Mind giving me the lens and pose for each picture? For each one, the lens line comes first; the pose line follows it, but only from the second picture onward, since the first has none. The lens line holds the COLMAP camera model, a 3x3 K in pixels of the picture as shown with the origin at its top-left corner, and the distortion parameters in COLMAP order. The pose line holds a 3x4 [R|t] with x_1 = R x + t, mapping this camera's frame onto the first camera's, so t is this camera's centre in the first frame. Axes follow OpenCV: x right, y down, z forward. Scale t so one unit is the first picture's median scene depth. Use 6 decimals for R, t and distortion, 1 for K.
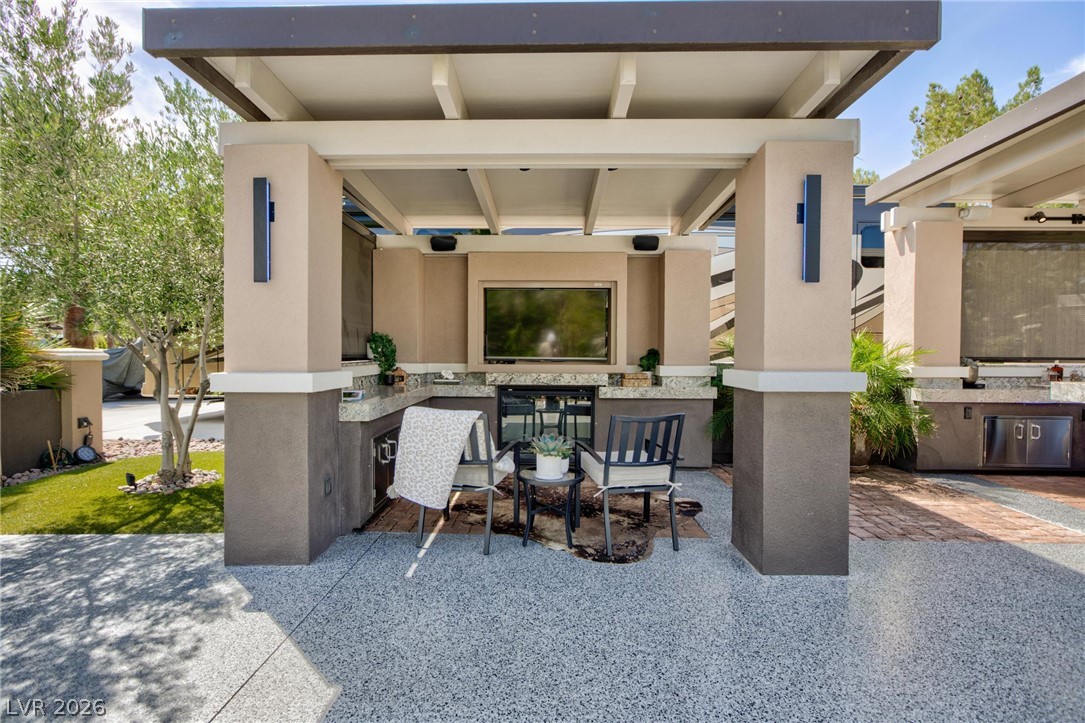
lens RADIAL K [[510.8, 0, 542.5], [0, 510.8, 361.5], [0, 0, 1]] dist [-0.005216, 0.000111]
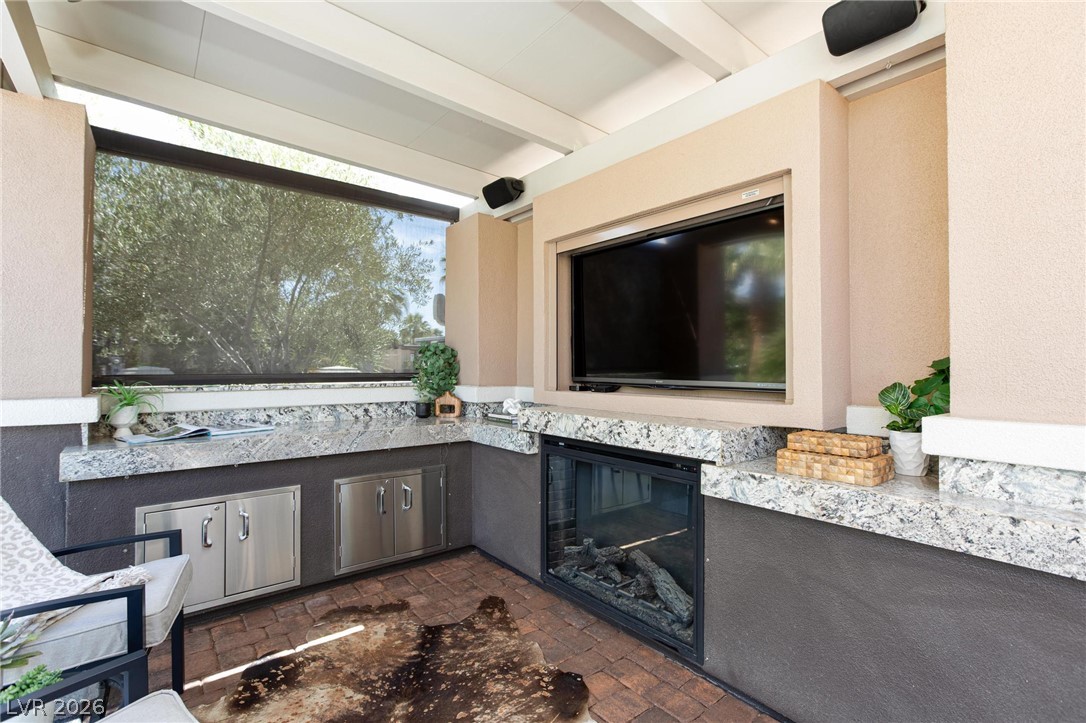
lens RADIAL K [[503.4, 0, 535.4], [0, 503.4, 357.0], [0, 0, 1]] dist [-0.027001, 0.015654]
pose [[0.634180, -0.021956, -0.772874, 0.321347], [-0.012718, 0.999165, -0.038820, -0.011102], [0.773081, 0.034448, 0.633371, 0.695534]]
